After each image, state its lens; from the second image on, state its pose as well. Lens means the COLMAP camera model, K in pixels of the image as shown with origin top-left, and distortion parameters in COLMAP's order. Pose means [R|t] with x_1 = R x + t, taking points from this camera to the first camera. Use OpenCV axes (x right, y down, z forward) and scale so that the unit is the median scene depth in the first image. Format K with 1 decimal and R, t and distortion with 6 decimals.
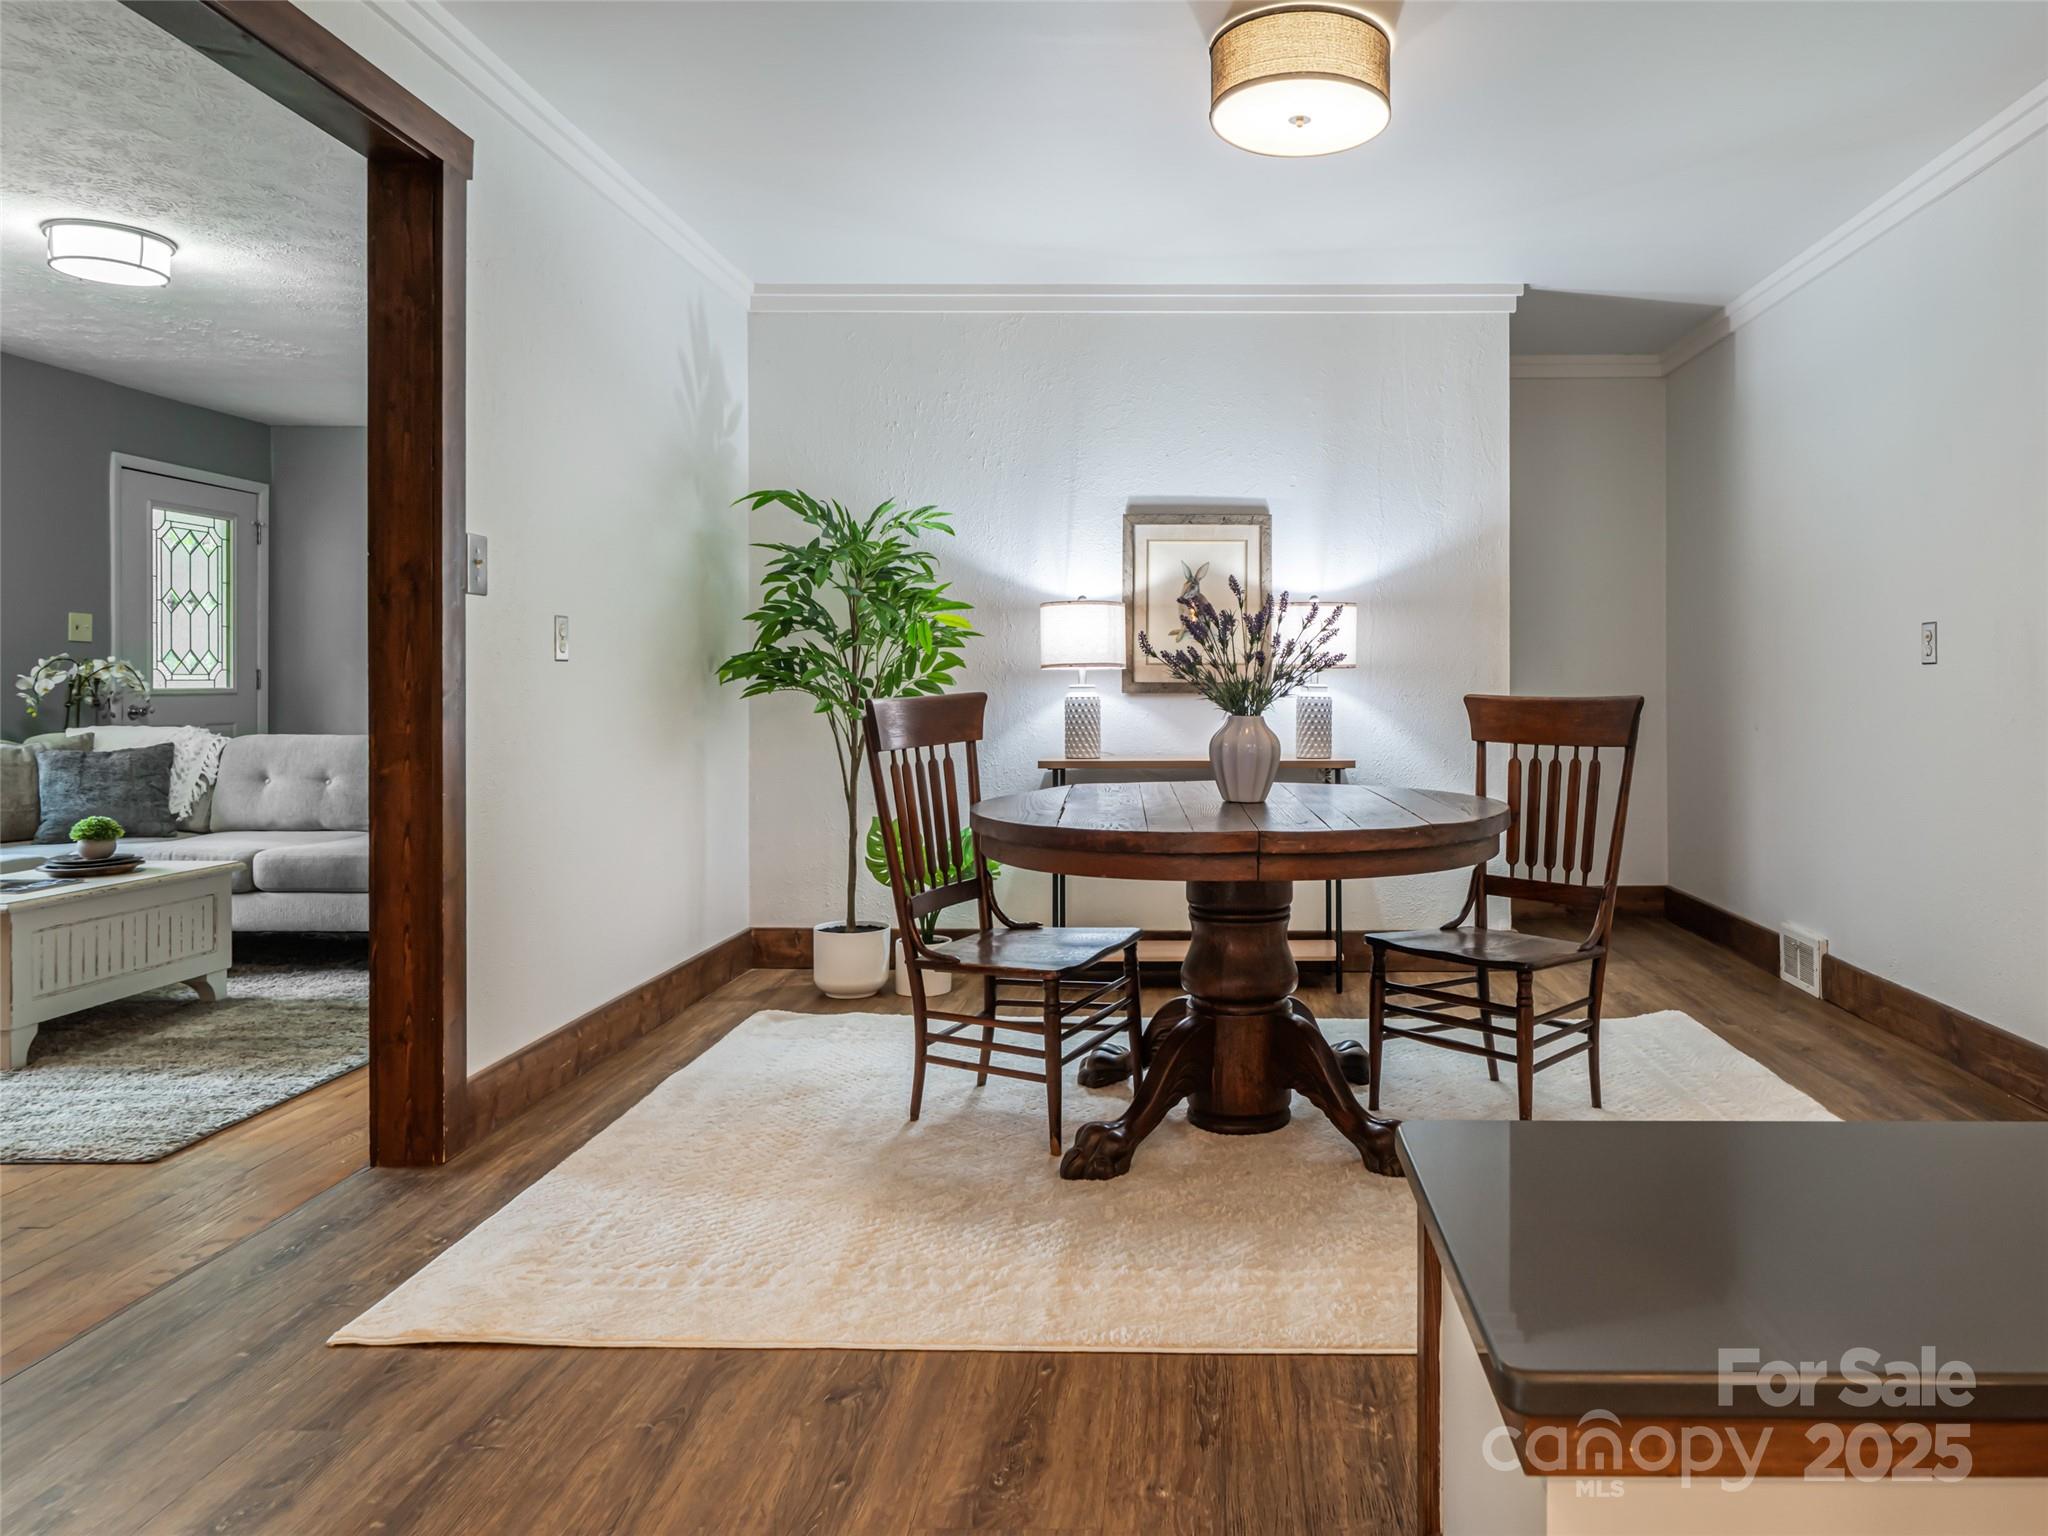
lens RADIAL K [[1322.5, 0, 1208.8], [0, 1322.5, 684.2], [0, 0, 1]] dist [-0.005523, -0.004695]
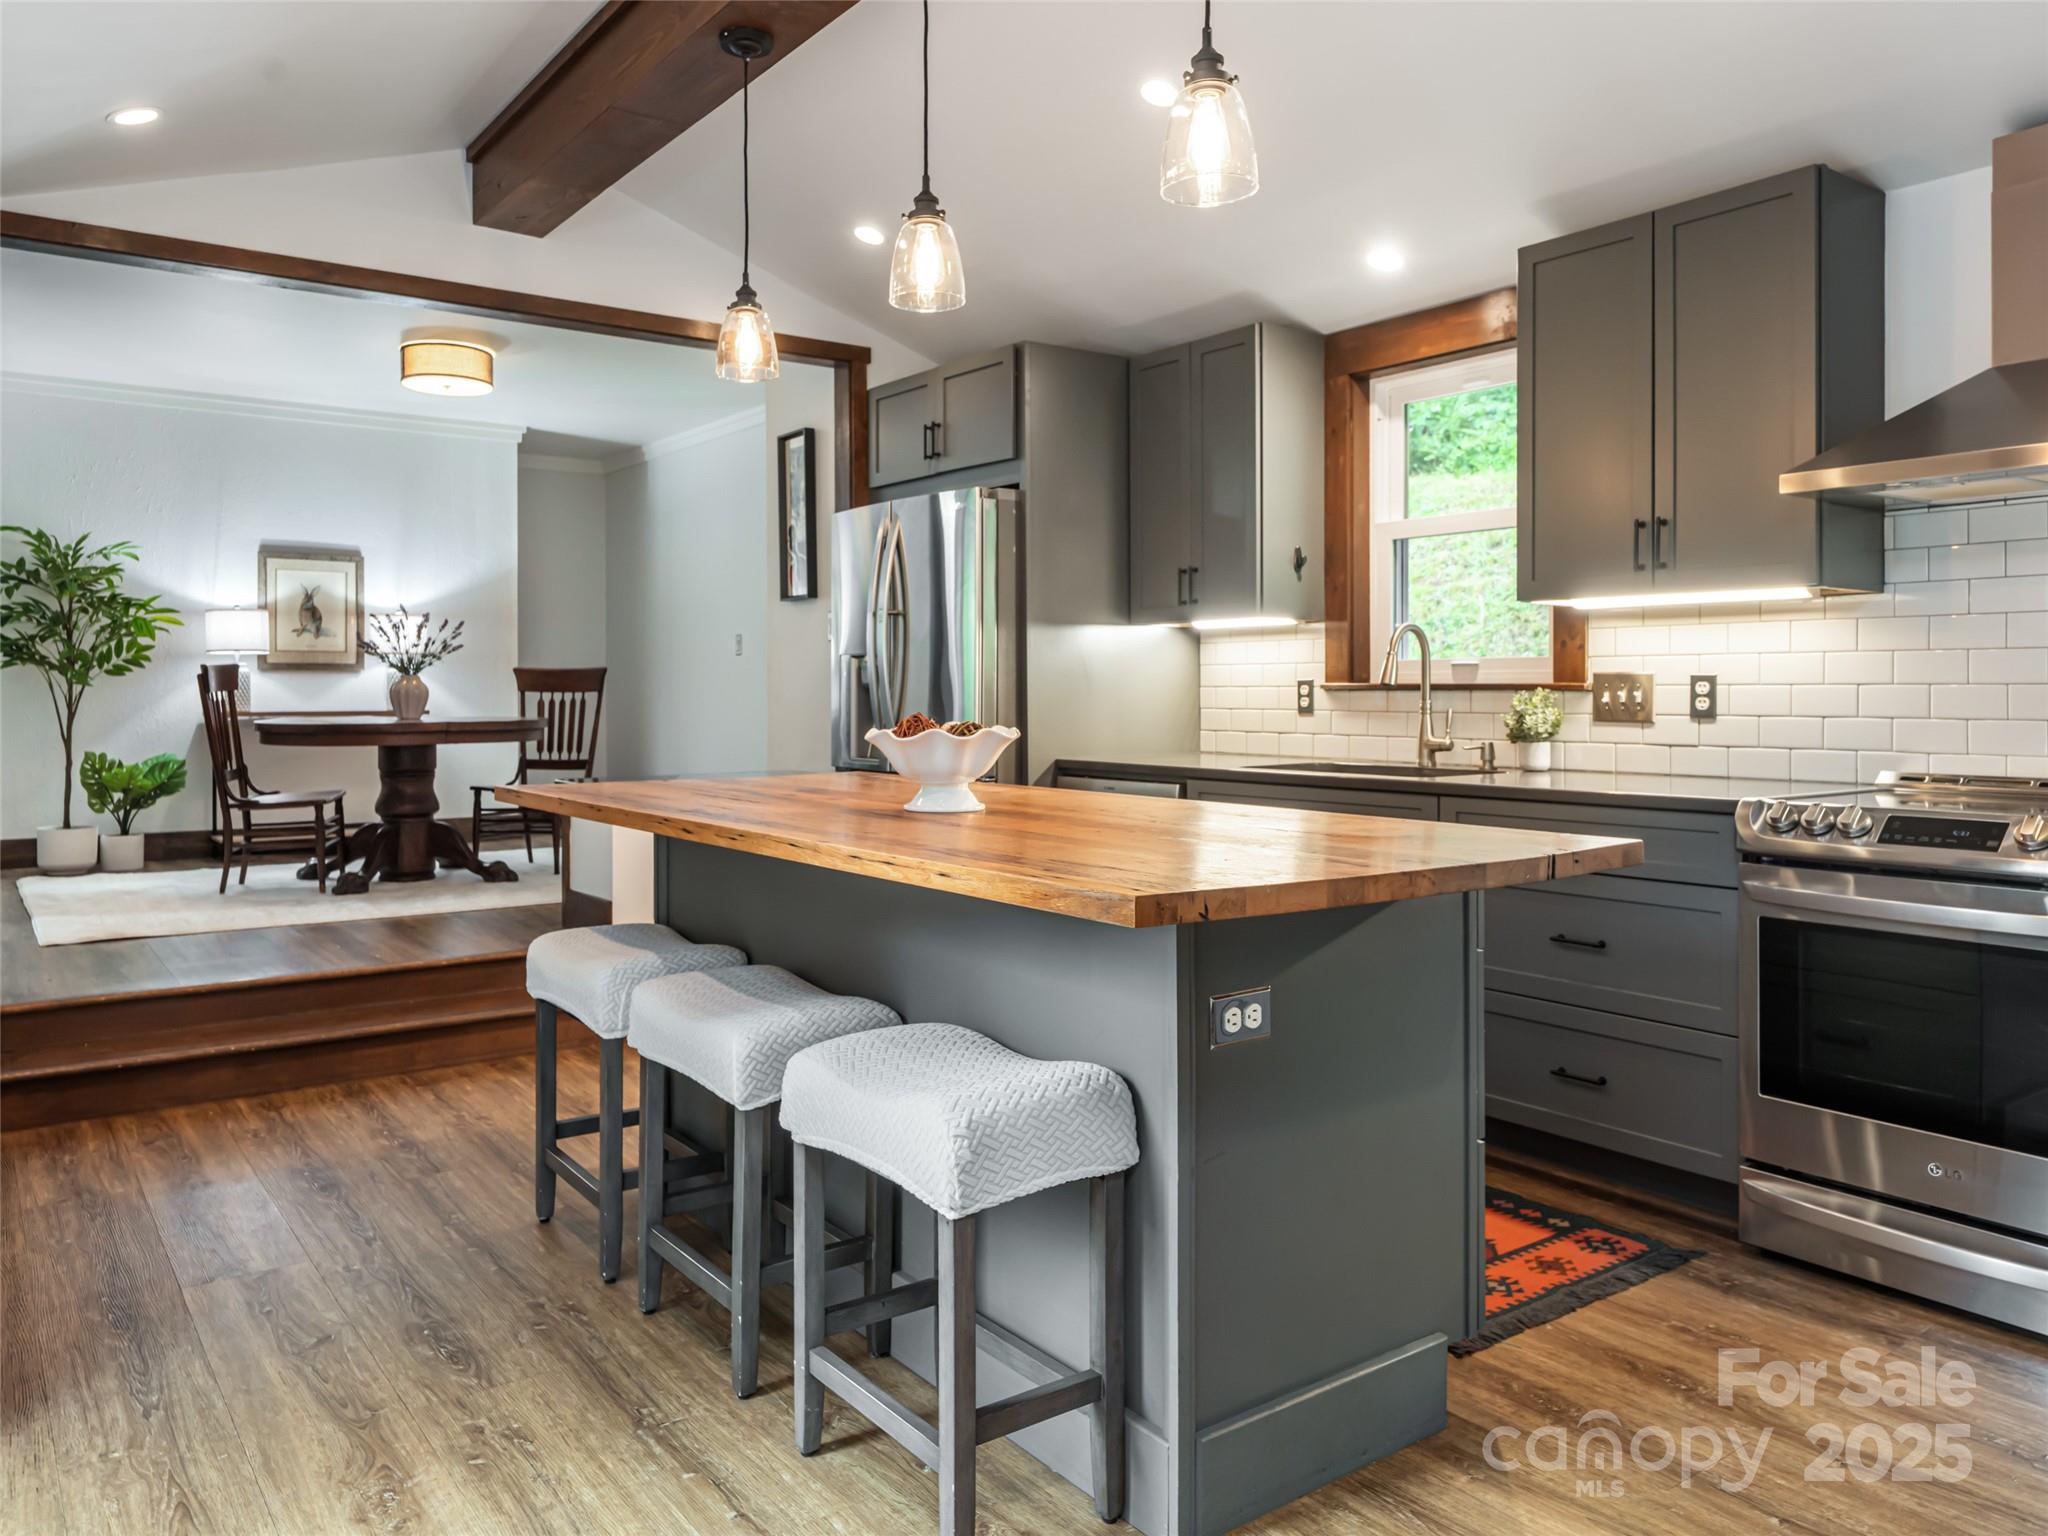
lens RADIAL K [[1509.8, 0, 1051.0], [0, 1509.8, 693.9], [0, 0, 1]] dist [-0.024382, 0.000541]
pose [[0.801950, -0.000353, 0.597391, -0.386507], [0.002034, 0.999996, -0.002140, 0.042209], [-0.597388, 0.002932, 0.801947, -0.969481]]
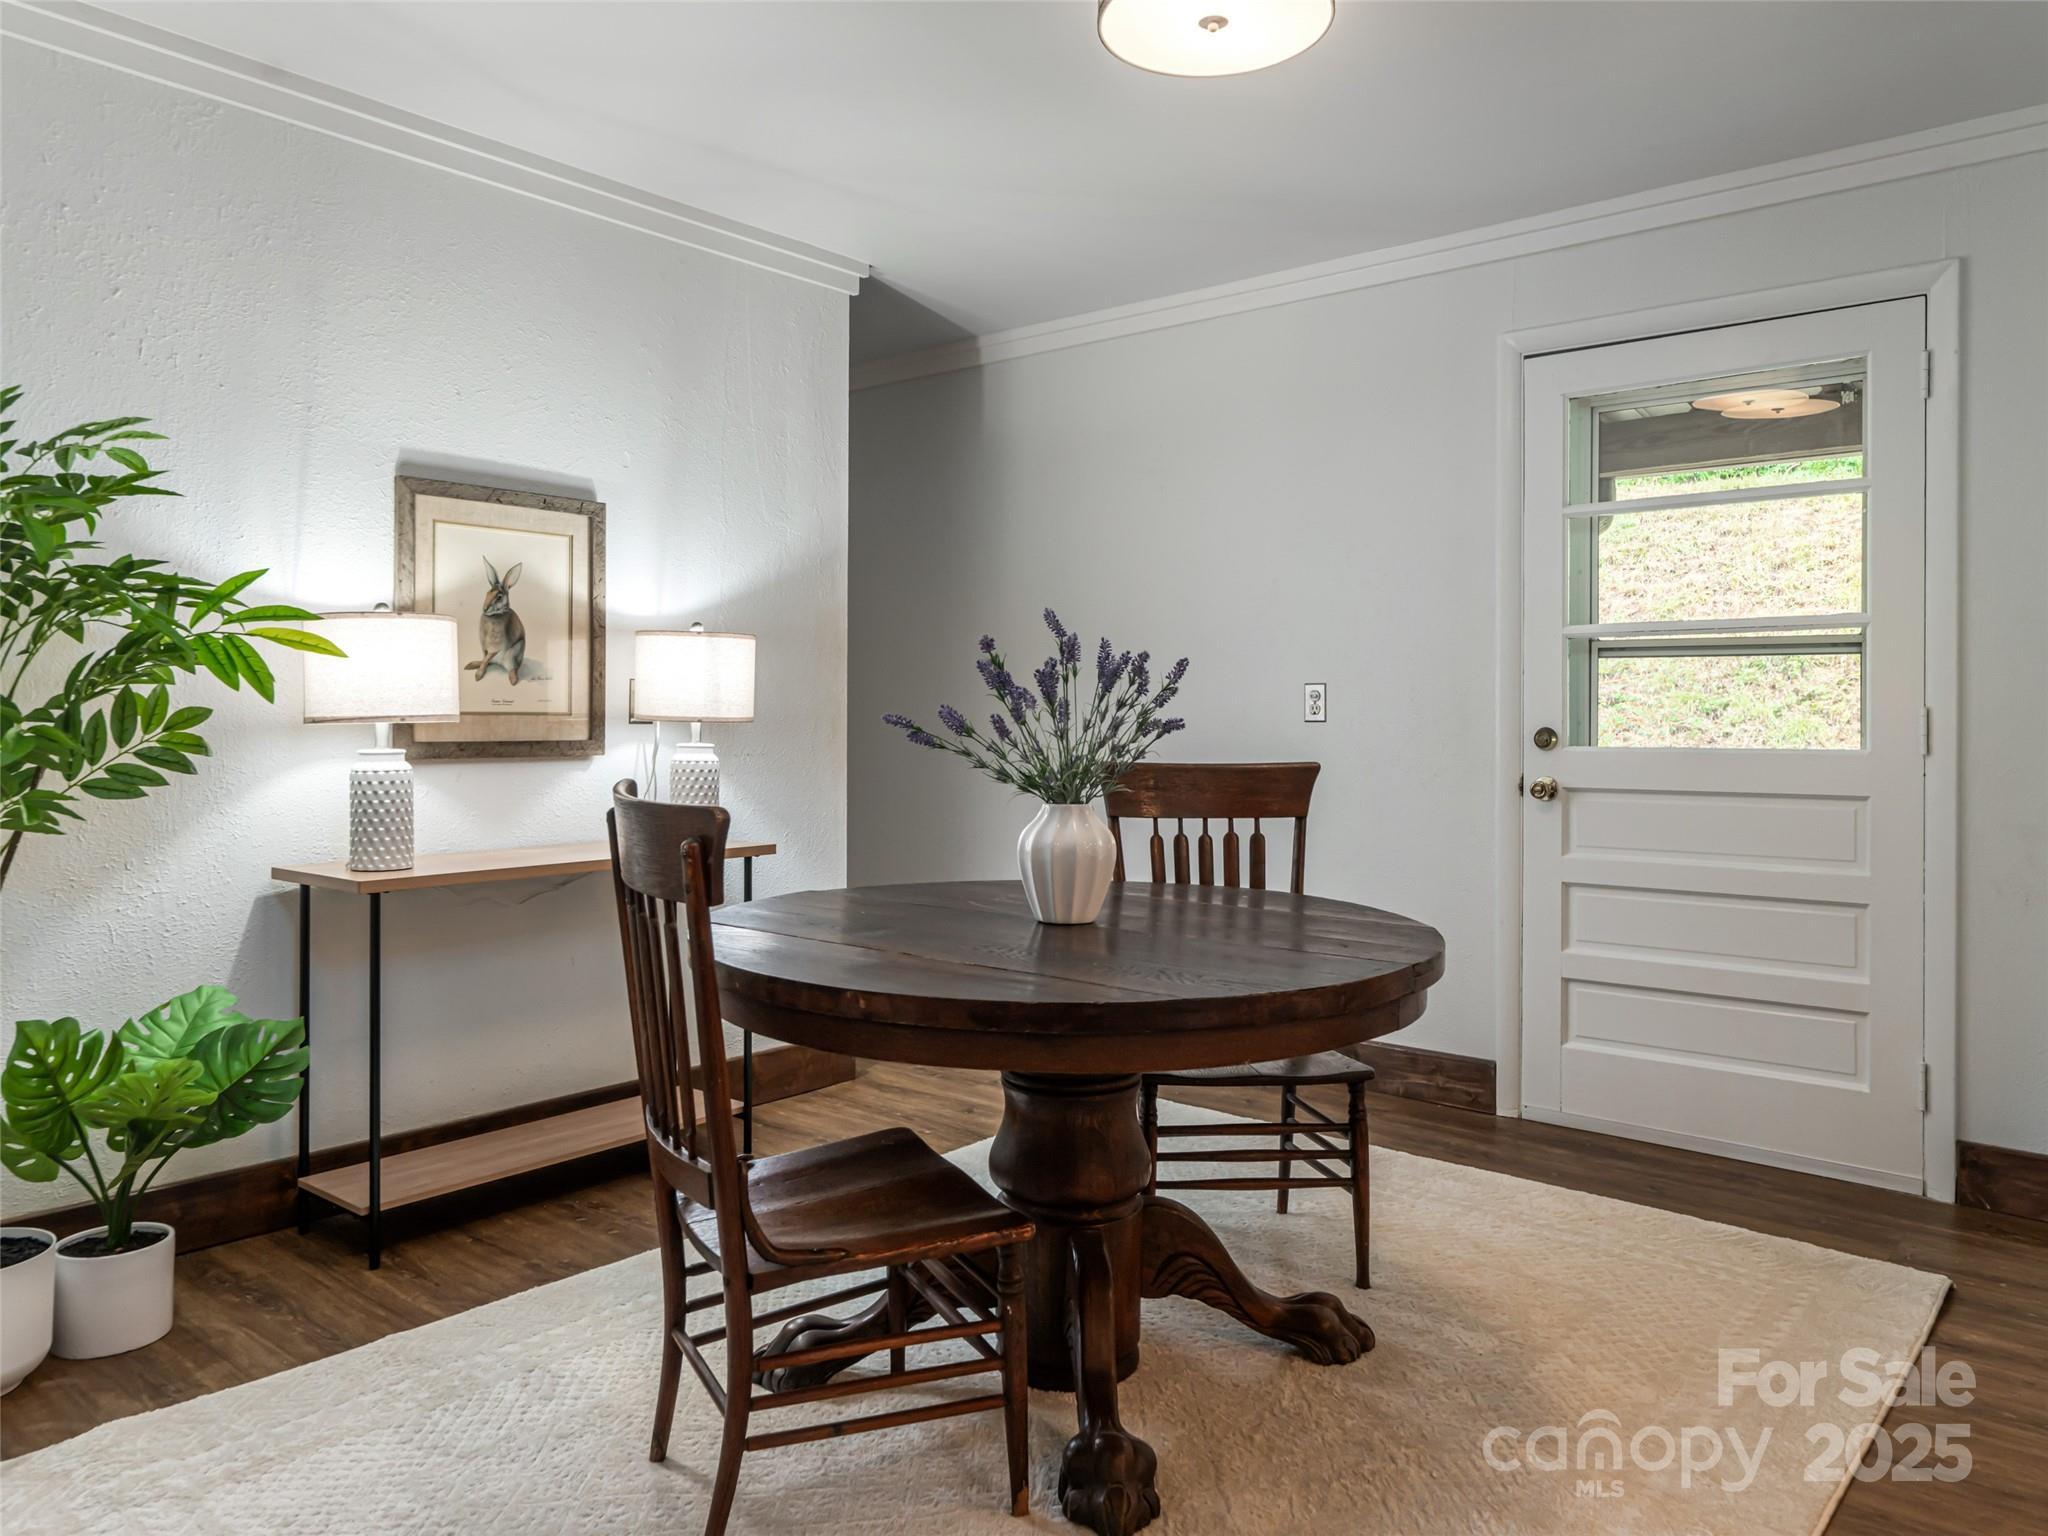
lens RADIAL K [[1426.5, 0, 980.8], [0, 1426.5, 699.9], [0, 0, 1]] dist [-0.018807, 0.012534]
pose [[0.647779, 0.009323, 0.761772, -0.428880], [-0.003689, 0.999952, -0.009101, -0.018071], [-0.761820, 0.003085, 0.647782, 0.378265]]
